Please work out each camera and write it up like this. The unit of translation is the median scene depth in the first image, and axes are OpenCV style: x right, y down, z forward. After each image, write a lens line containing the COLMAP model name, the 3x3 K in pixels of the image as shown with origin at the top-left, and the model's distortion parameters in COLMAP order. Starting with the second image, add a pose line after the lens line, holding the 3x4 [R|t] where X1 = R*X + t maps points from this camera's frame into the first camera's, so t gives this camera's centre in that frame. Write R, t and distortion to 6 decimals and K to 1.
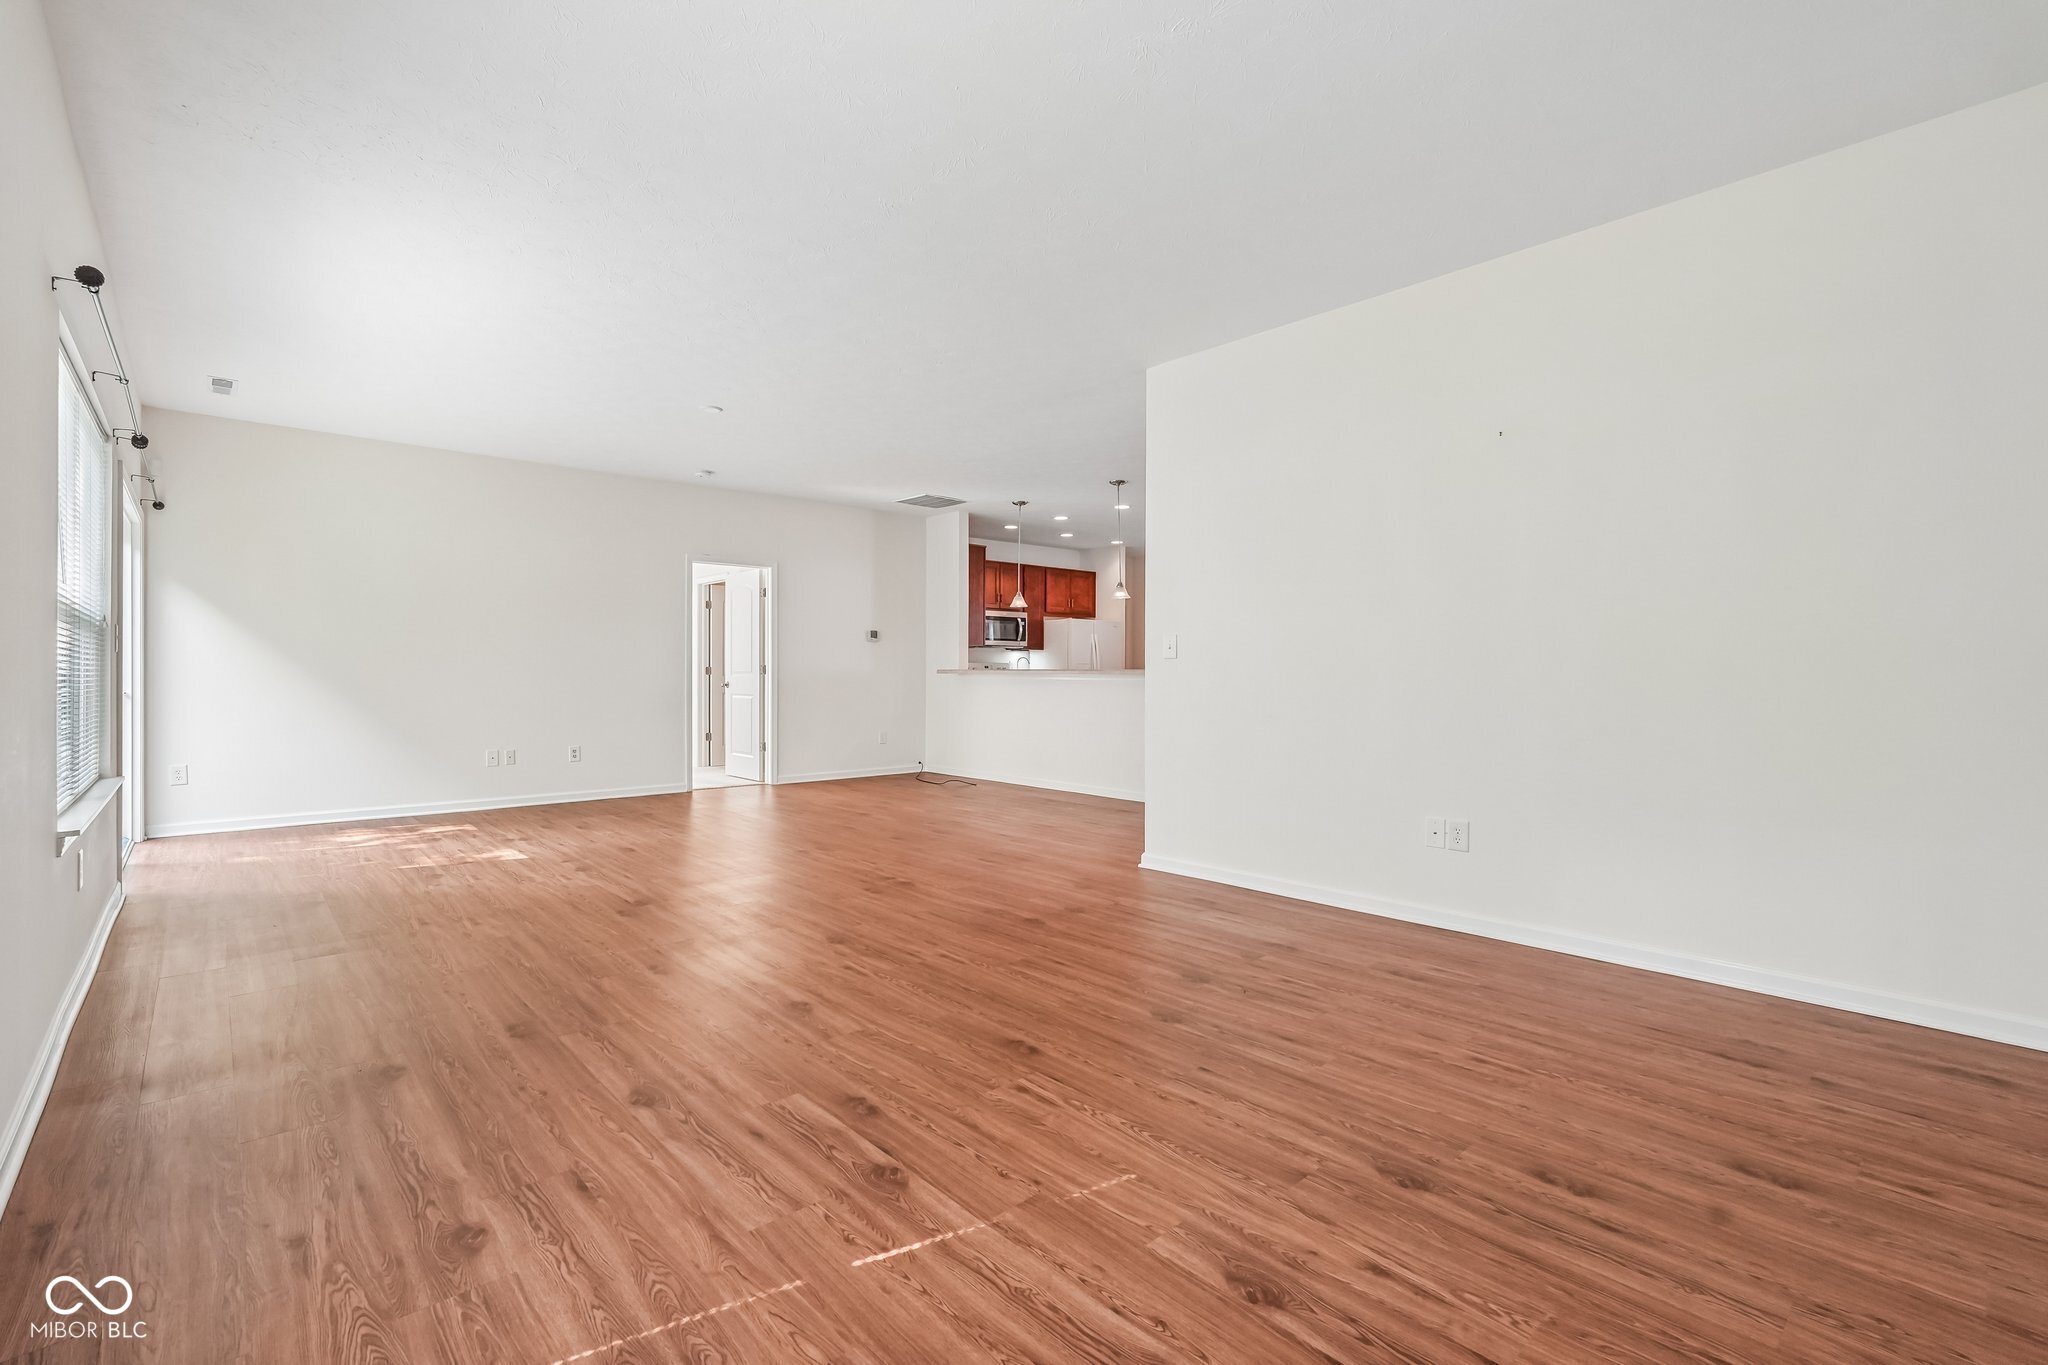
lens RADIAL K [[914.8, 0, 1012.0], [0, 914.8, 679.8], [0, 0, 1]] dist [0.001251, 0.000881]
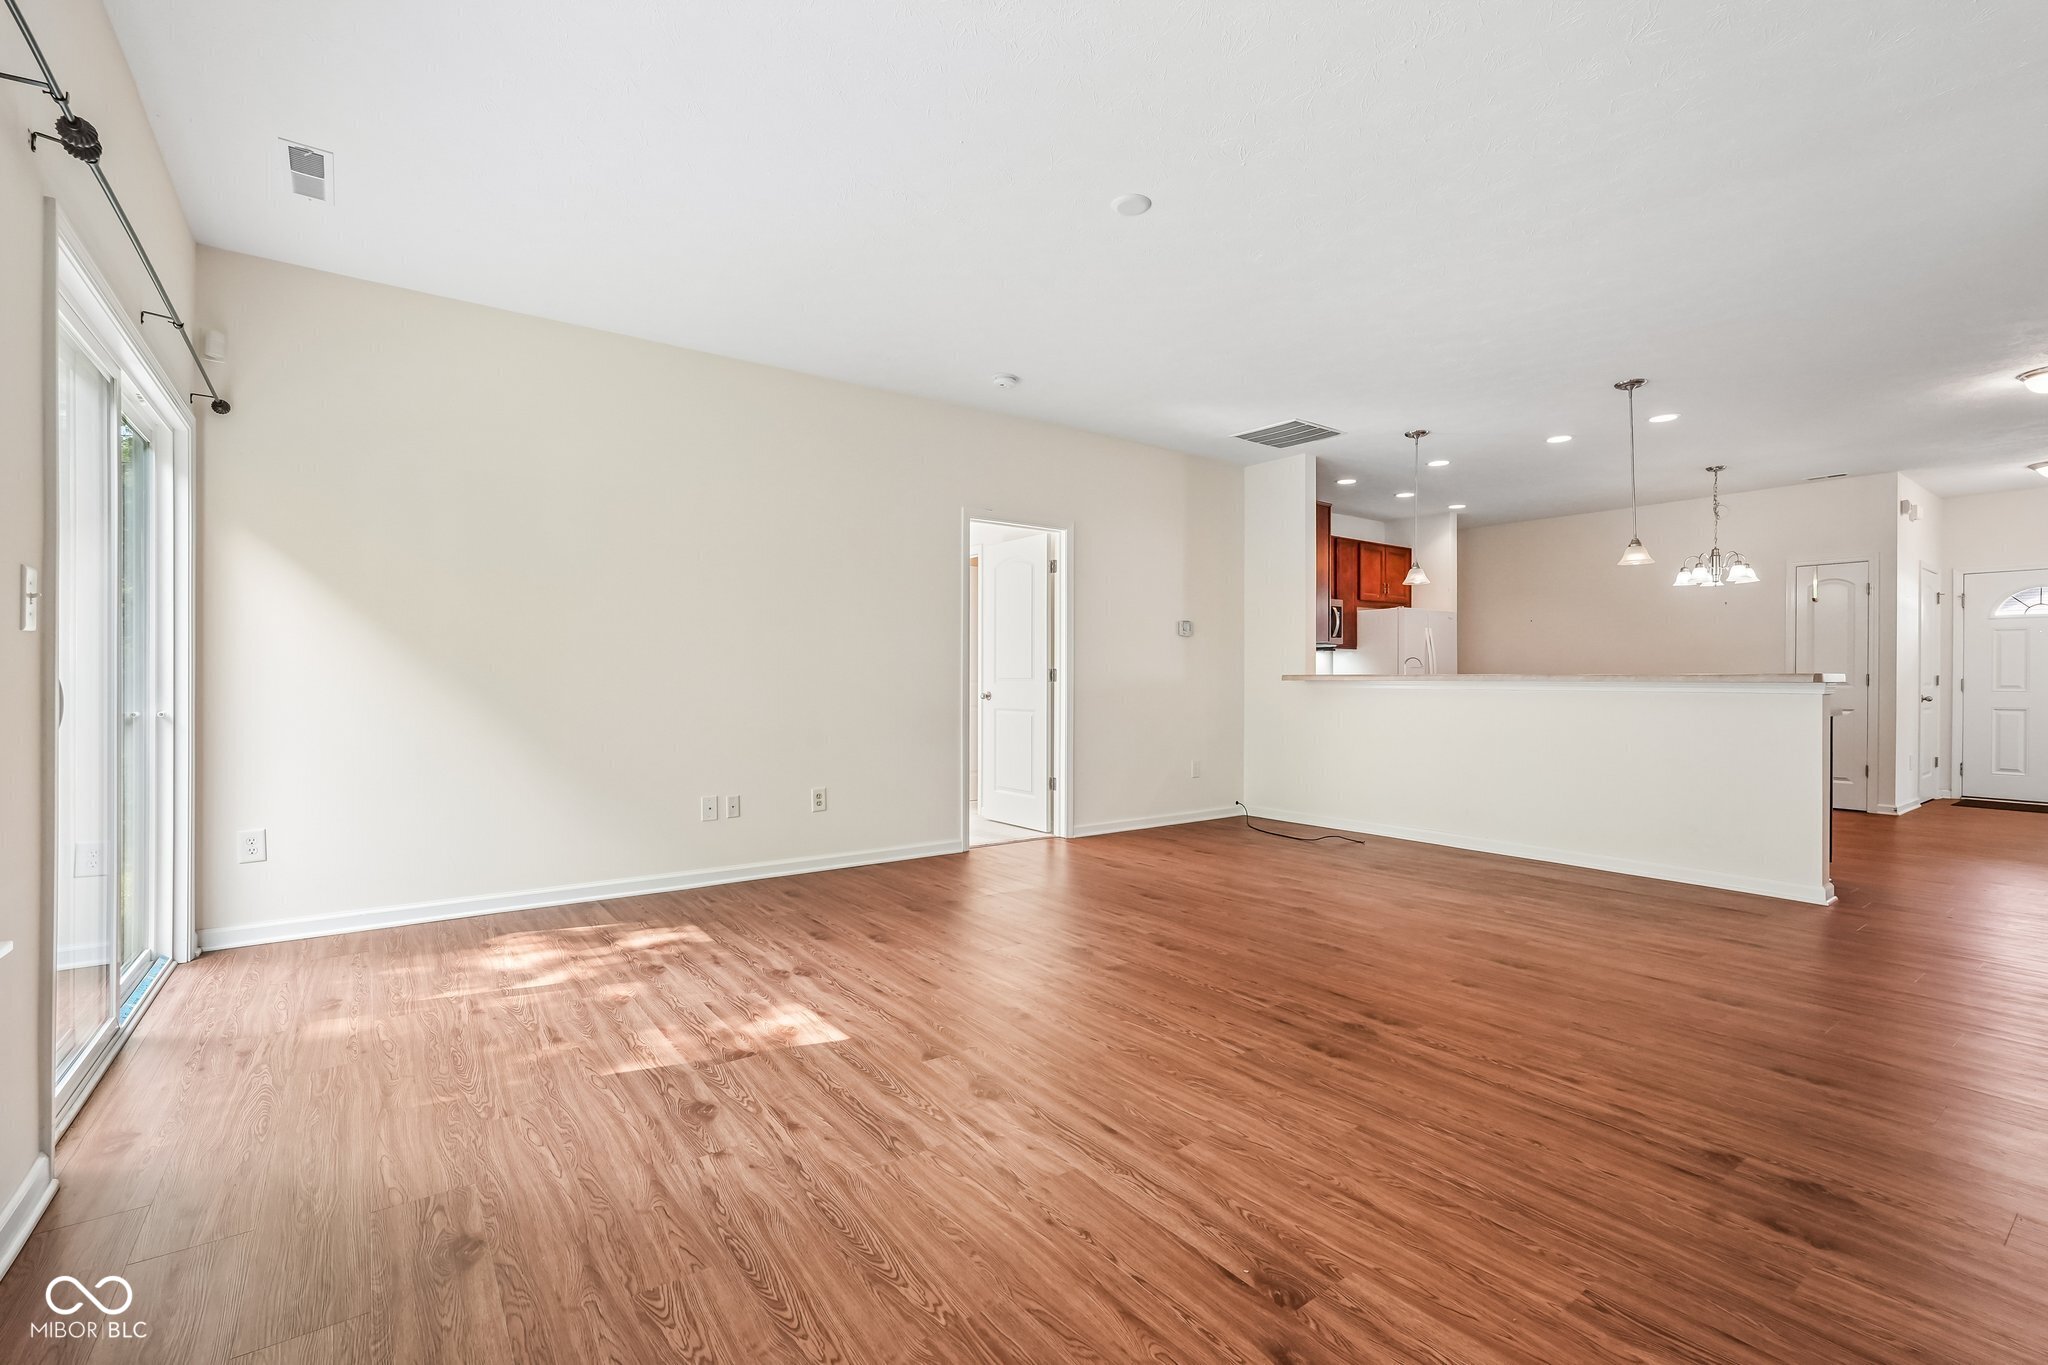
lens RADIAL K [[901.7, 0, 1024.0], [0, 901.7, 682.5], [0, 0, 1]] dist [-0.001483, -0.000203]
pose [[0.996146, -0.000891, -0.087705, -0.233159], [0.000443, 0.999987, -0.005125, -0.002064], [0.087708, 0.005067, 0.996133, 0.303915]]
